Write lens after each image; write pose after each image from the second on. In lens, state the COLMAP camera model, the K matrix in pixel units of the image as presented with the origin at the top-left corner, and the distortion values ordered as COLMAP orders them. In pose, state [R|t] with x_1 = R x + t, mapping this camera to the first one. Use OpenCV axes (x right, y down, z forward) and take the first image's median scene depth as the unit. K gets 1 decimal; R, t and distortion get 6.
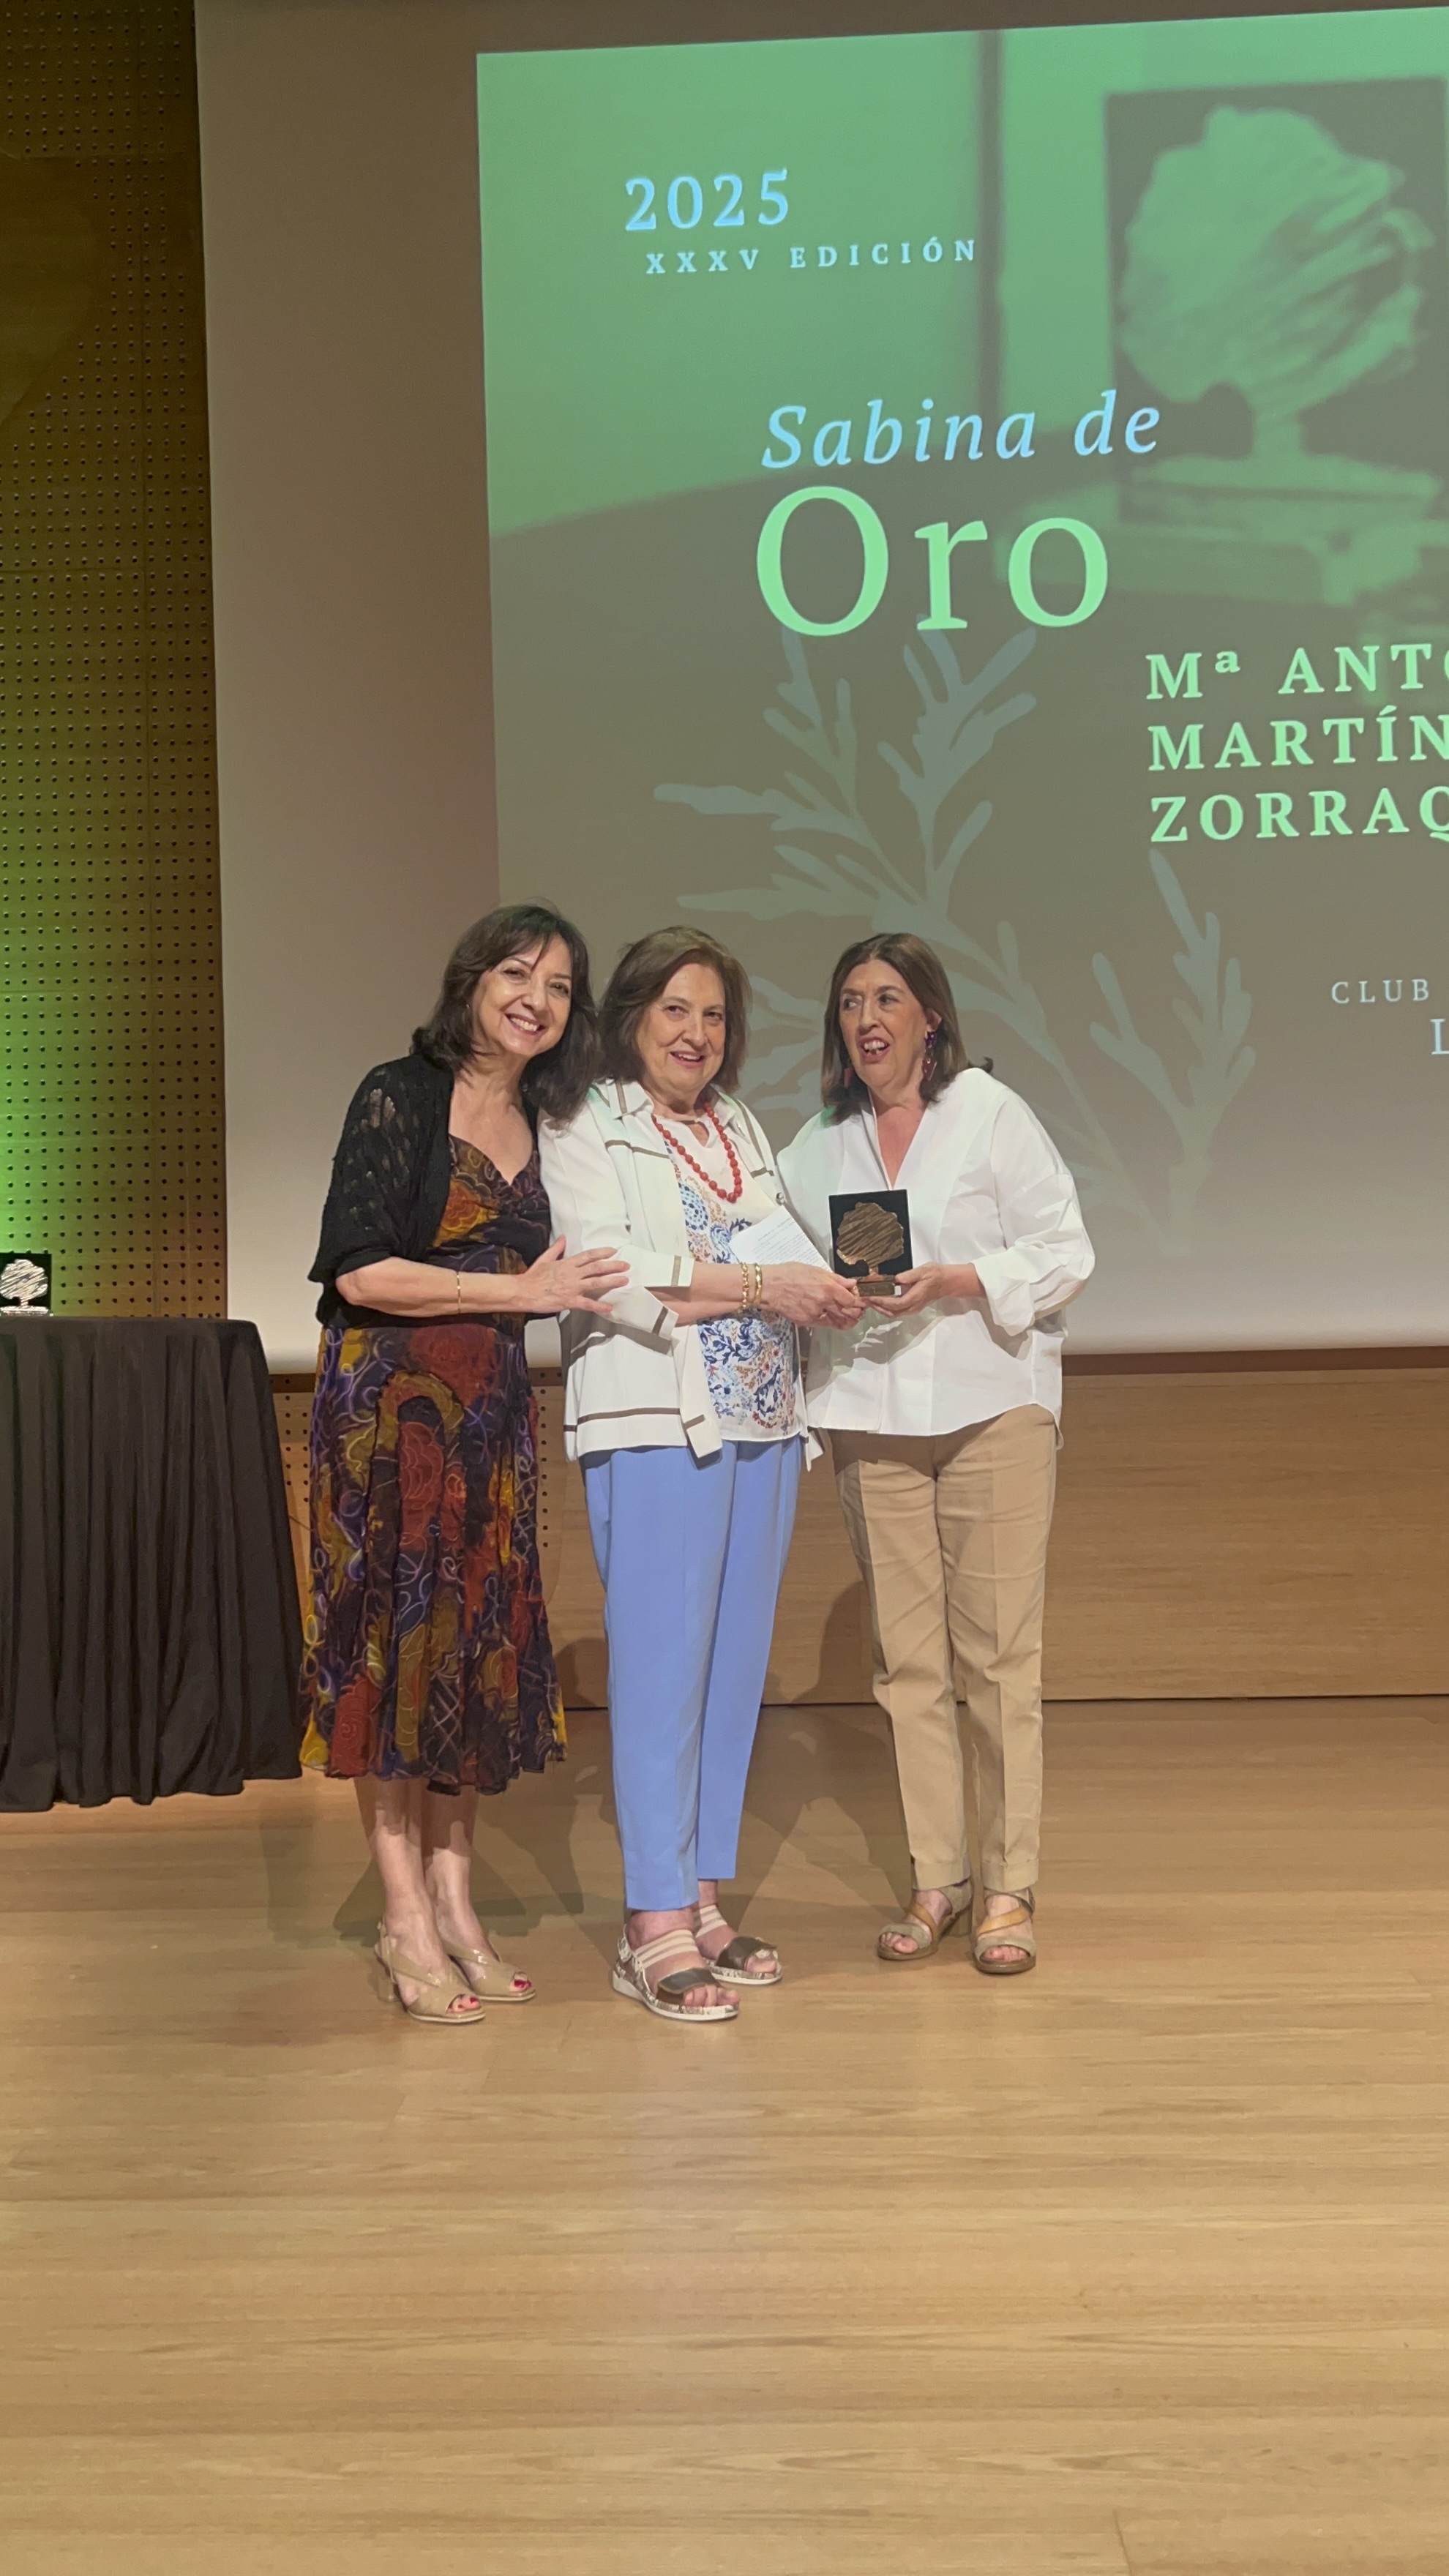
lens RADIAL K [[2353.5, 0, 699.4], [0, 2353.5, 1299.7], [0, 0, 1]] dist [0.026323, 0.000000]
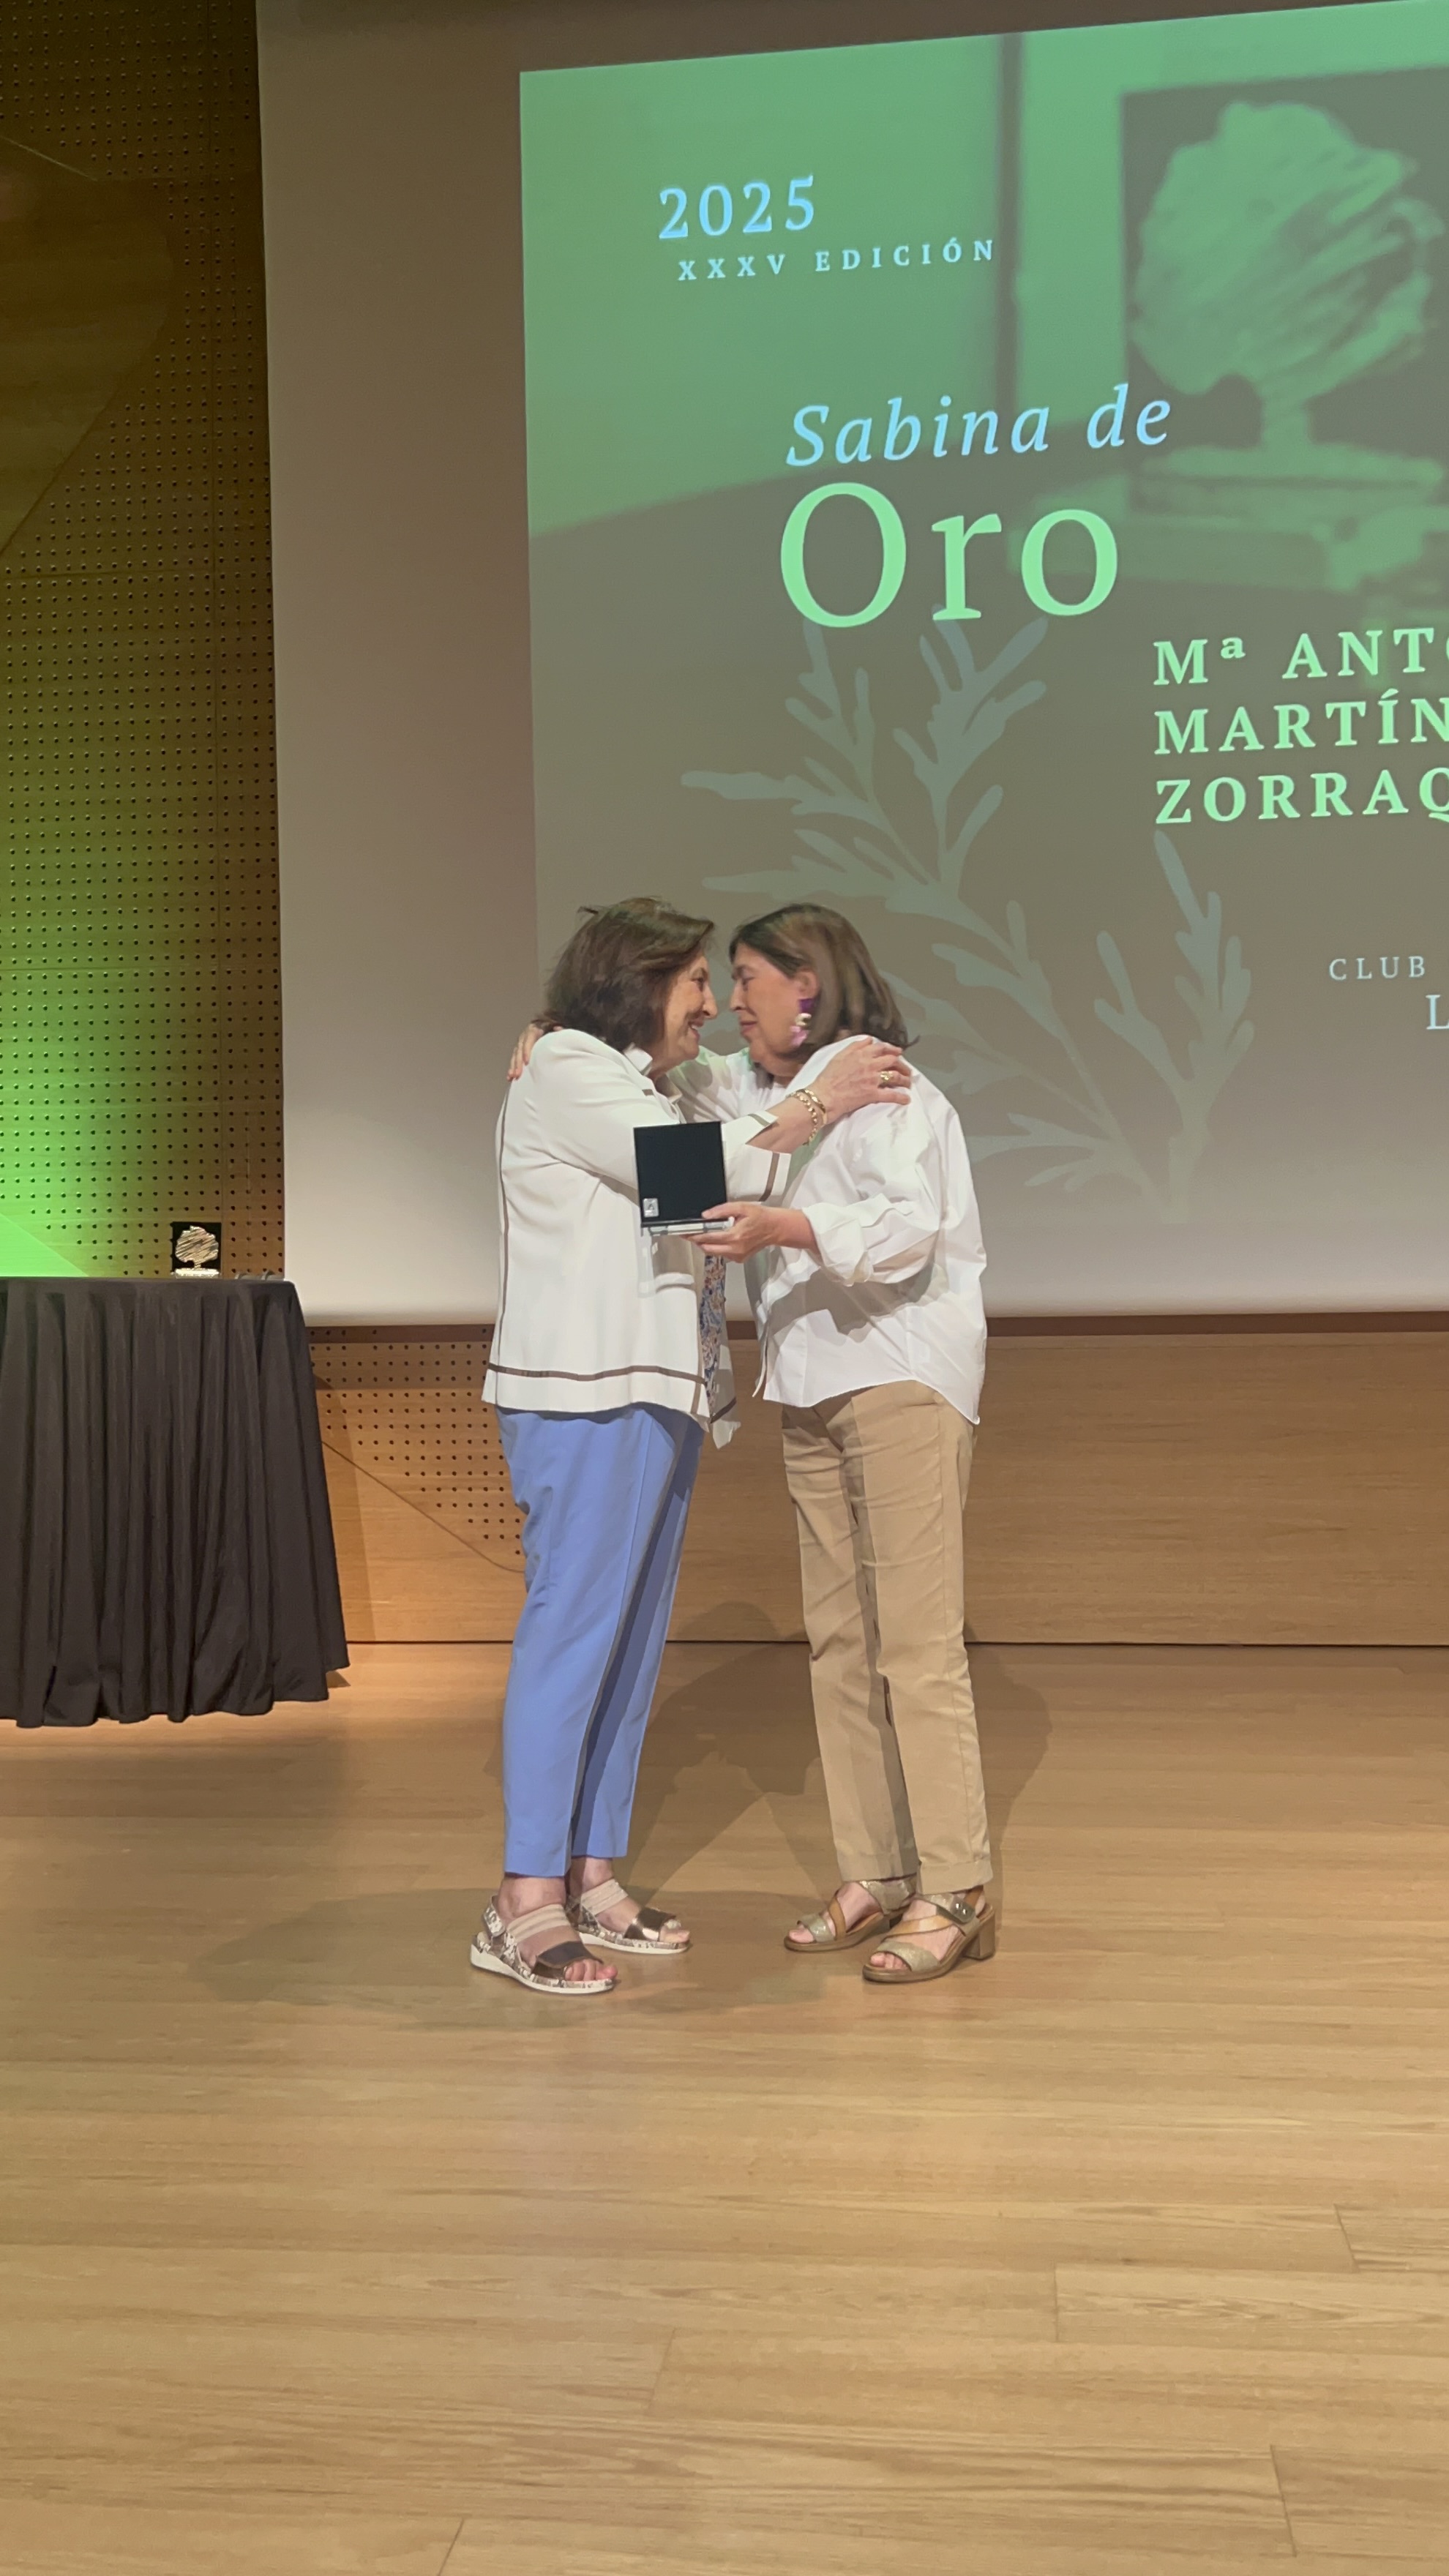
lens RADIAL K [[2353.5, 0, 720.9], [0, 2353.5, 1301.4], [0, 0, 1]] dist [0.026323, 0.000000]
pose [[0.996582, 0.009896, -0.082009, 0.087785], [-0.007146, 0.999404, 0.033763, -0.017500], [0.082294, -0.033061, 0.996060, -0.057538]]
